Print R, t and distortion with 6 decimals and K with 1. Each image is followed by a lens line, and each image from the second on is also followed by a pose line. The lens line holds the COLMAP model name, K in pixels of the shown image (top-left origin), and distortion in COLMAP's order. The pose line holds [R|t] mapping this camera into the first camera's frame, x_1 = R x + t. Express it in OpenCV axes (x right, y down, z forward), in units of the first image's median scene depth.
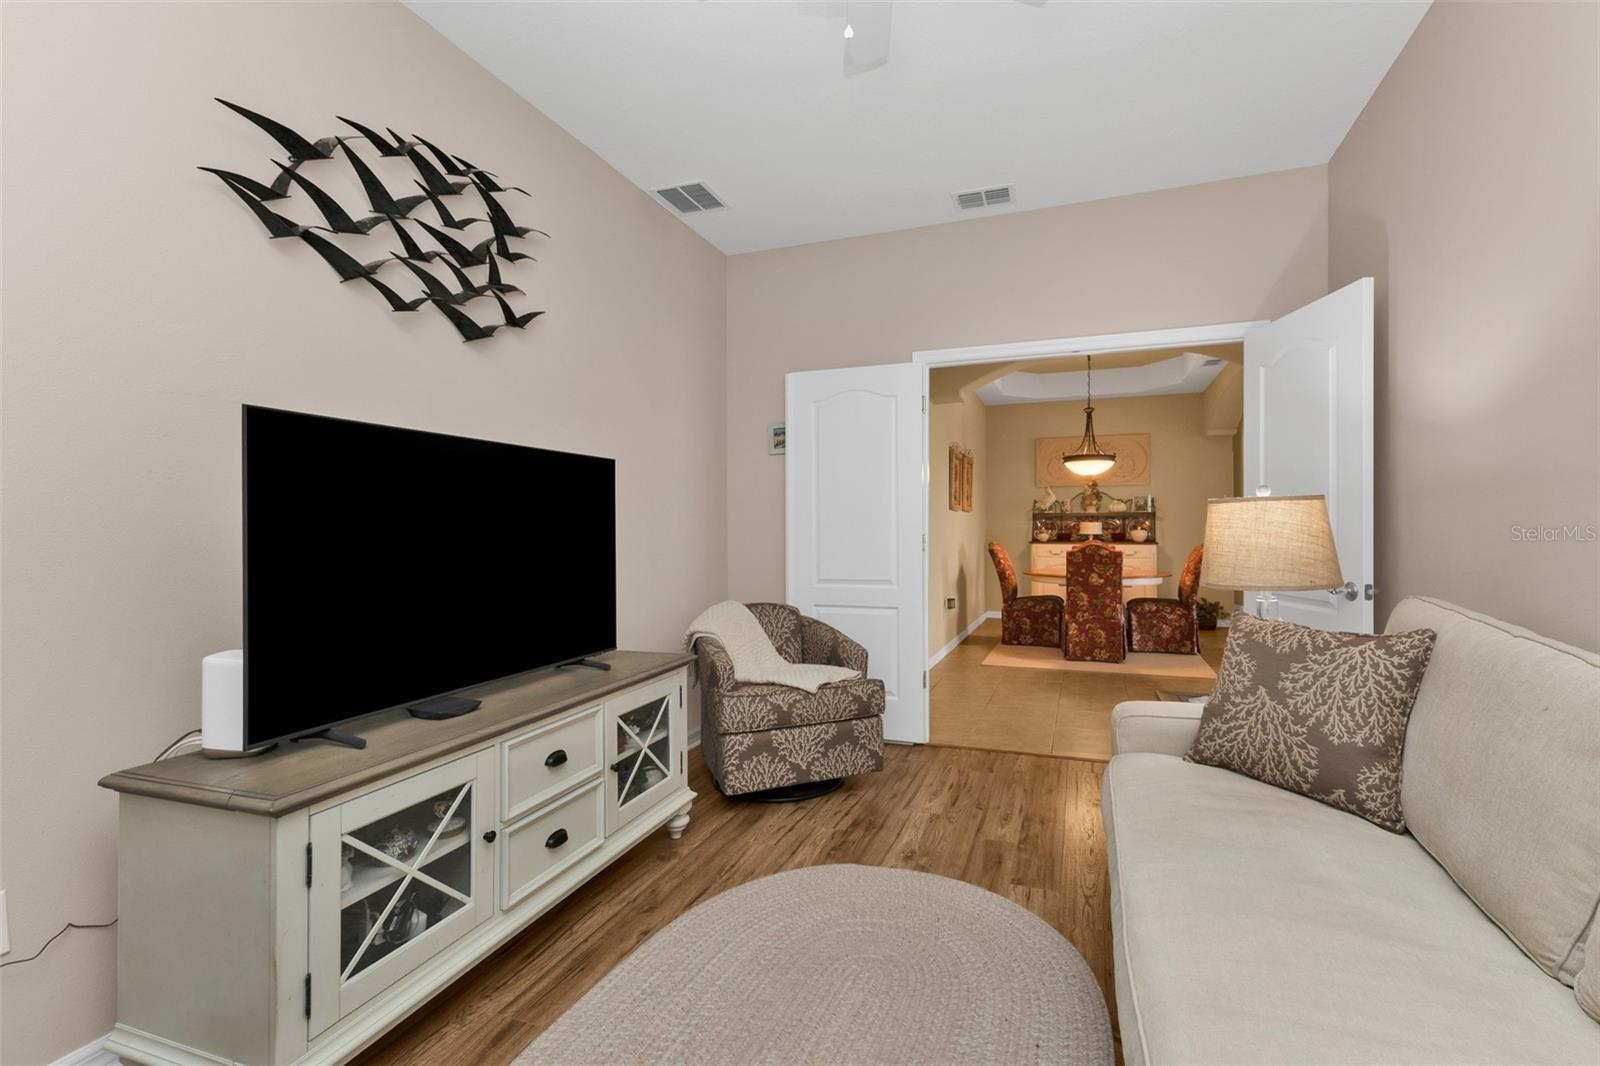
lens RADIAL K [[705.2, 0, 796.9], [0, 705.2, 528.5], [0, 0, 1]] dist [0.020304, -0.006144]
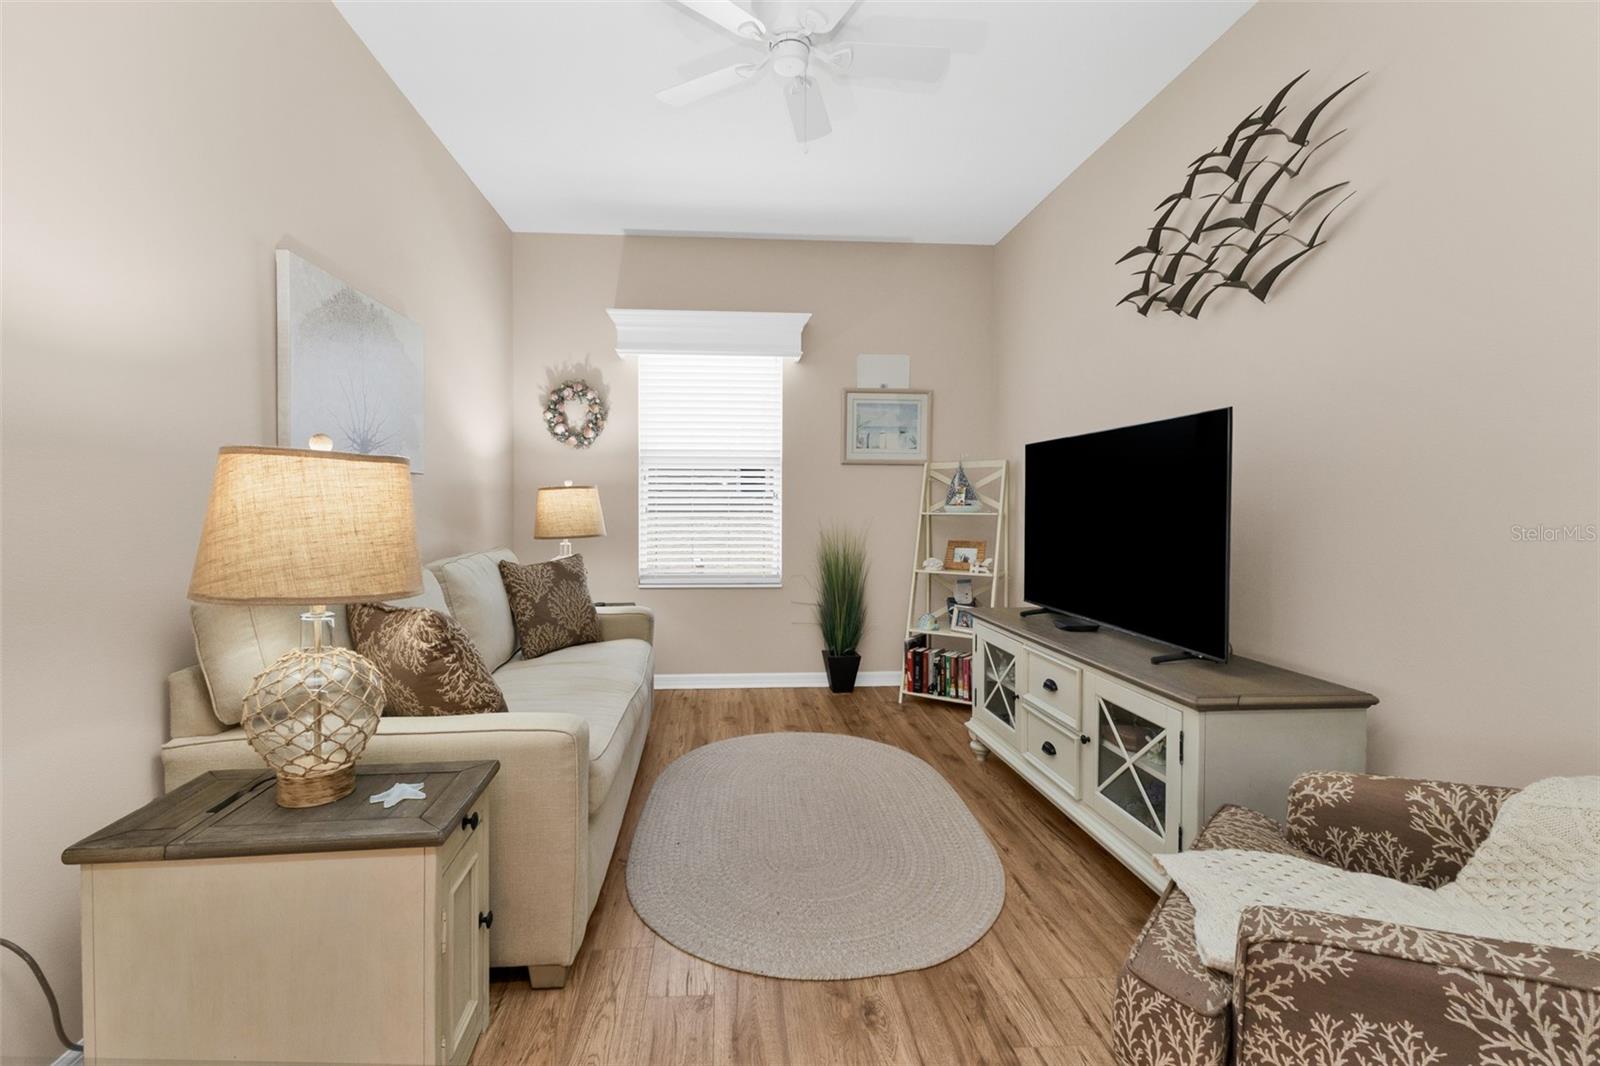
lens RADIAL K [[705.2, 0, 796.9], [0, 705.2, 528.5], [0, 0, 1]] dist [0.020304, -0.006144]
pose [[-0.879597, 0.025862, -0.475017, 0.519457], [0.005700, 0.999022, 0.043836, -0.000412], [0.475686, 0.035851, -0.878884, 1.547724]]
